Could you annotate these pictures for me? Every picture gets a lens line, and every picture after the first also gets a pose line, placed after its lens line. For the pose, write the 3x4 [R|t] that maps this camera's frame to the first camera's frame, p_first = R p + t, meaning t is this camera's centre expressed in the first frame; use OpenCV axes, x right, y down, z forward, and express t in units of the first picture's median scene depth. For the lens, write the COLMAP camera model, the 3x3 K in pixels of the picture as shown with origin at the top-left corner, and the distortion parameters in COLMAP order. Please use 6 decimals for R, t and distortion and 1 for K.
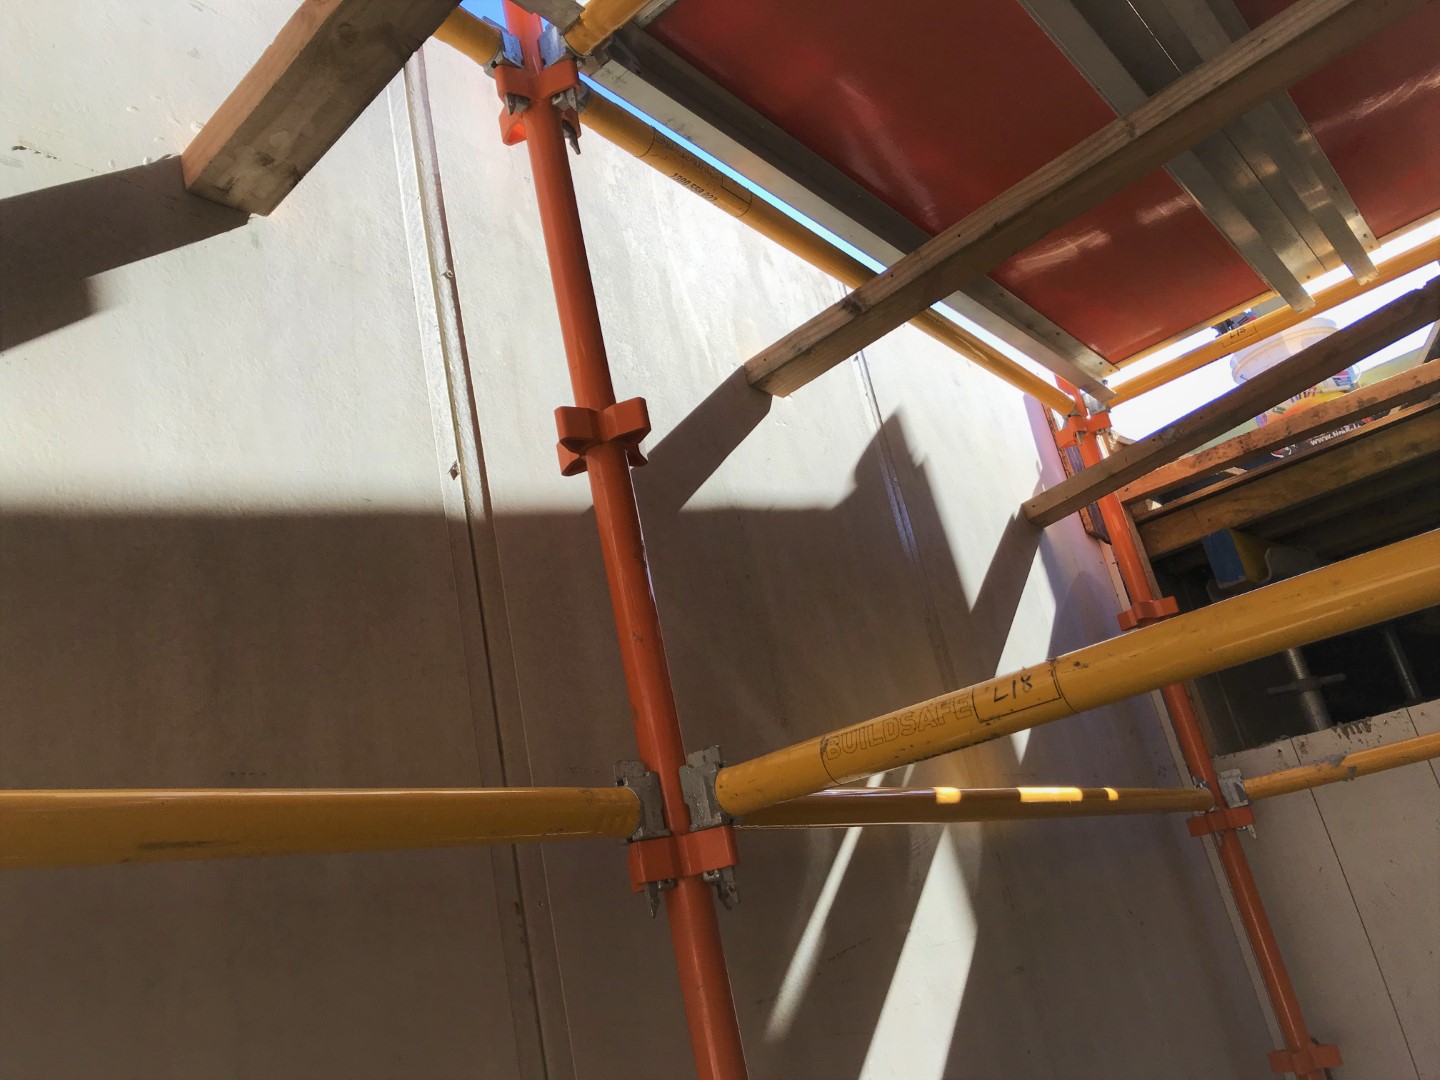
lens RADIAL K [[1182.5, 0, 720.0], [0, 1182.5, 540.0], [0, 0, 1]] dist [0.013907, 0.006542]
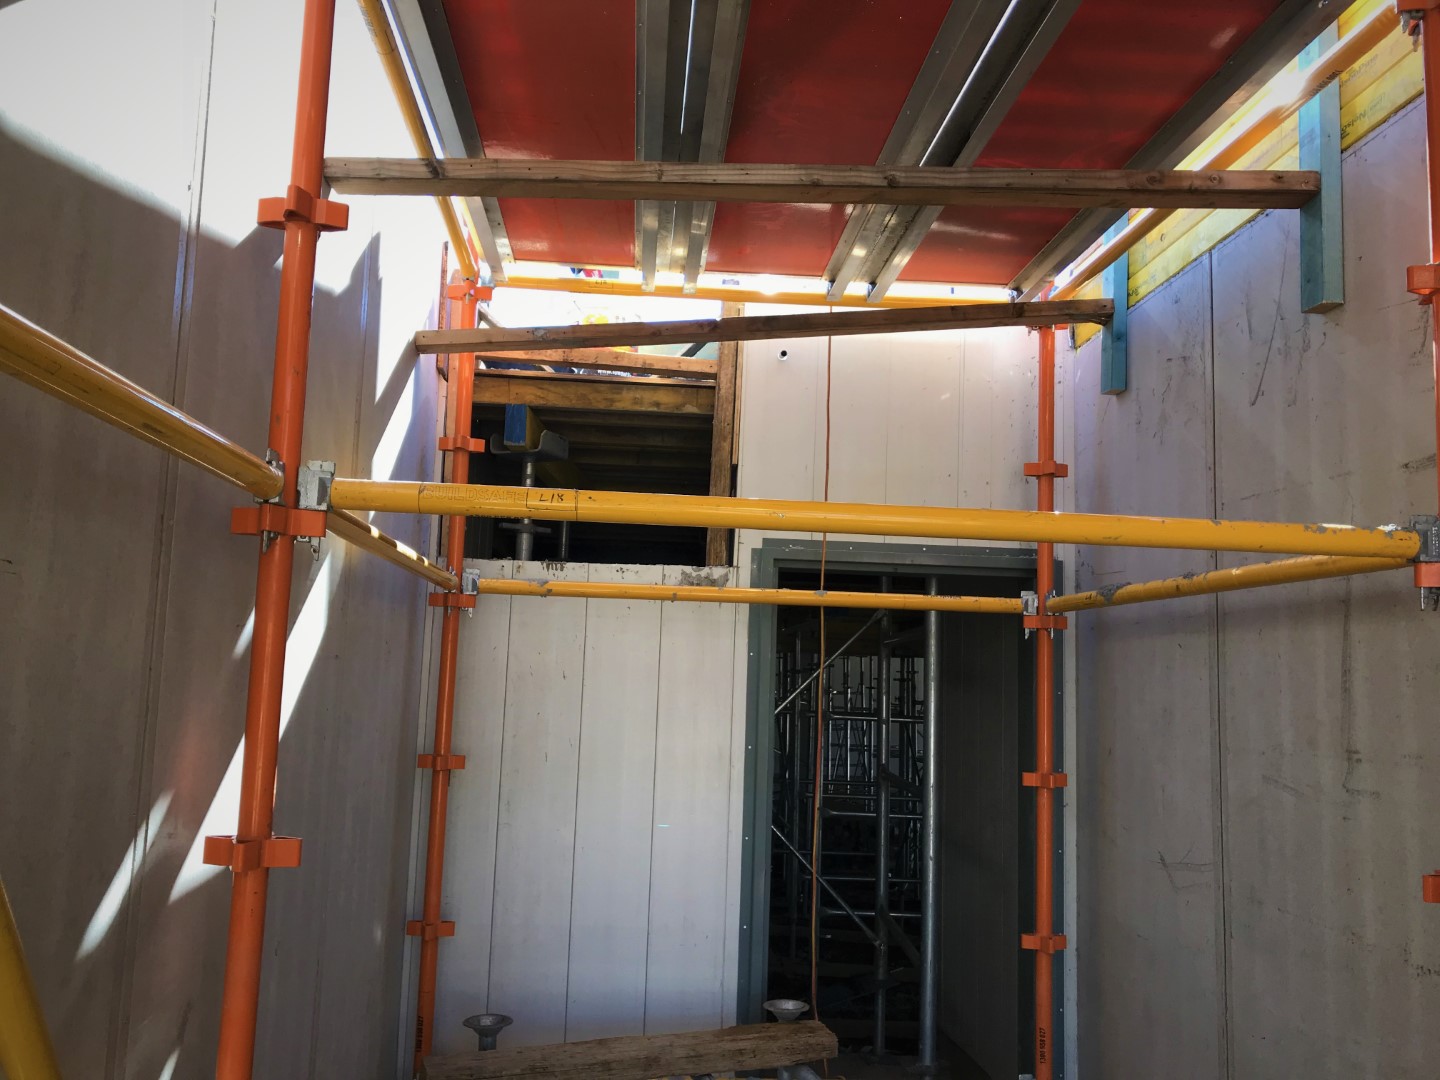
lens RADIAL K [[1151.6, 0, 720.0], [0, 1151.6, 540.0], [0, 0, 1]] dist [0.083318, -0.094515]
pose [[0.695687, 0.295251, 0.654864, -0.266209], [-0.406454, 0.913453, 0.019953, 0.016530], [-0.592296, -0.280053, 0.755484, -0.190846]]
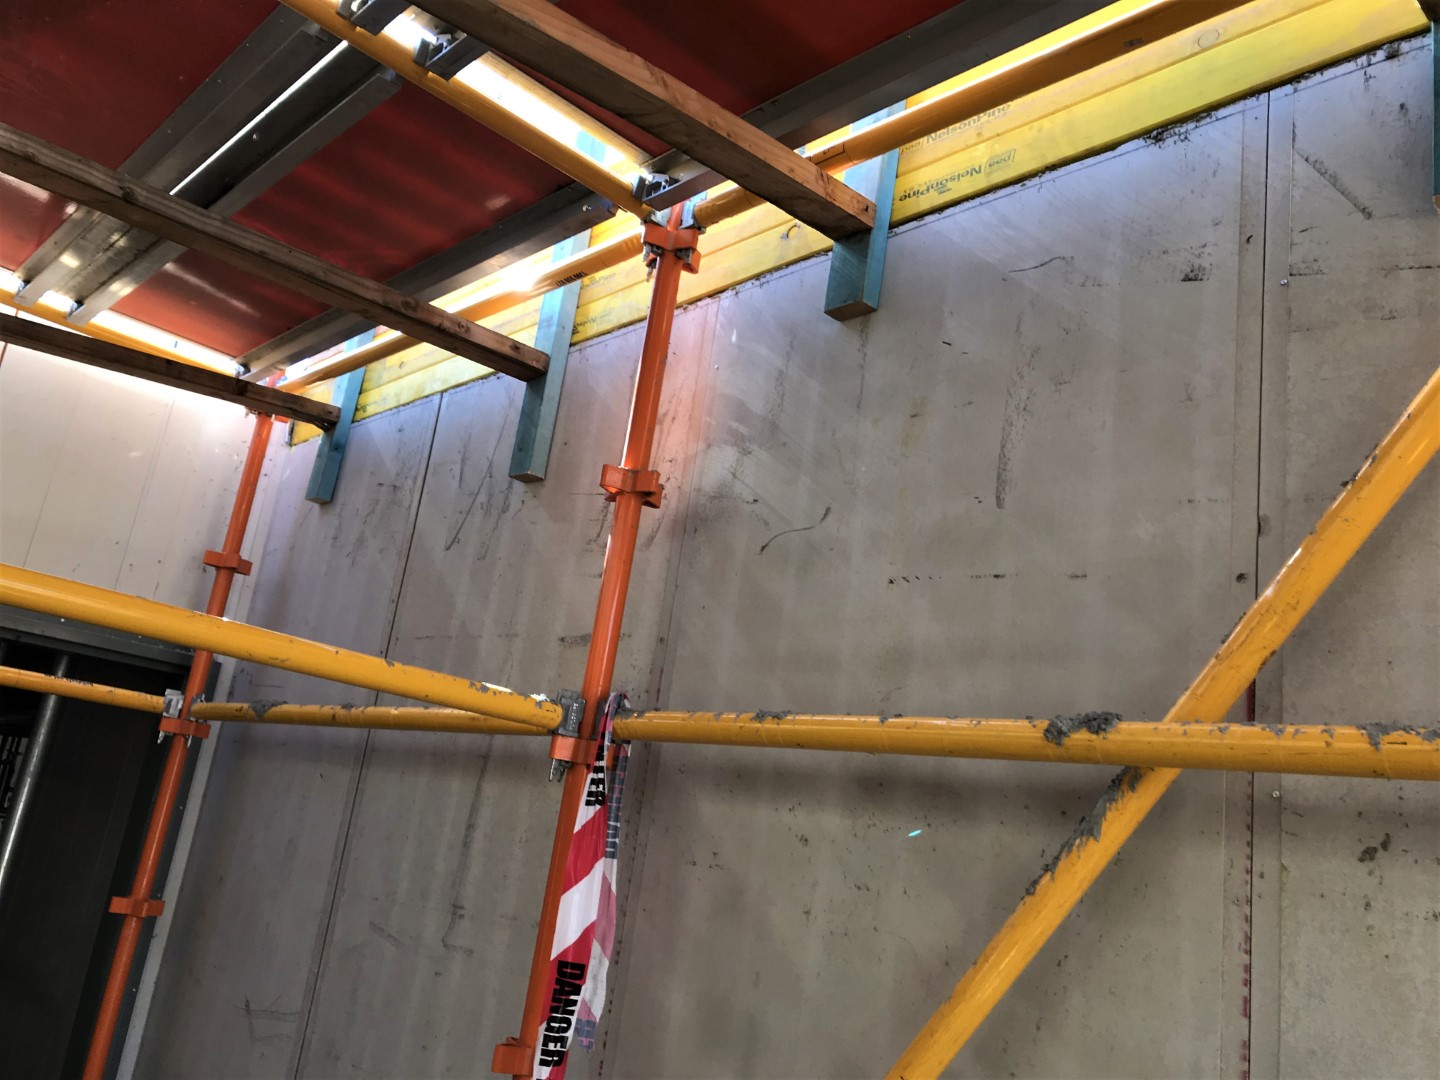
lens RADIAL K [[1161.9, 0, 720.0], [0, 1161.9, 540.0], [0, 0, 1]] dist [-0.000123, -0.018452]
pose [[0.059518, 0.458781, 0.886554, -0.222977], [-0.489584, 0.787390, -0.374598, 0.003360], [-0.869922, -0.411748, 0.271476, -0.157792]]
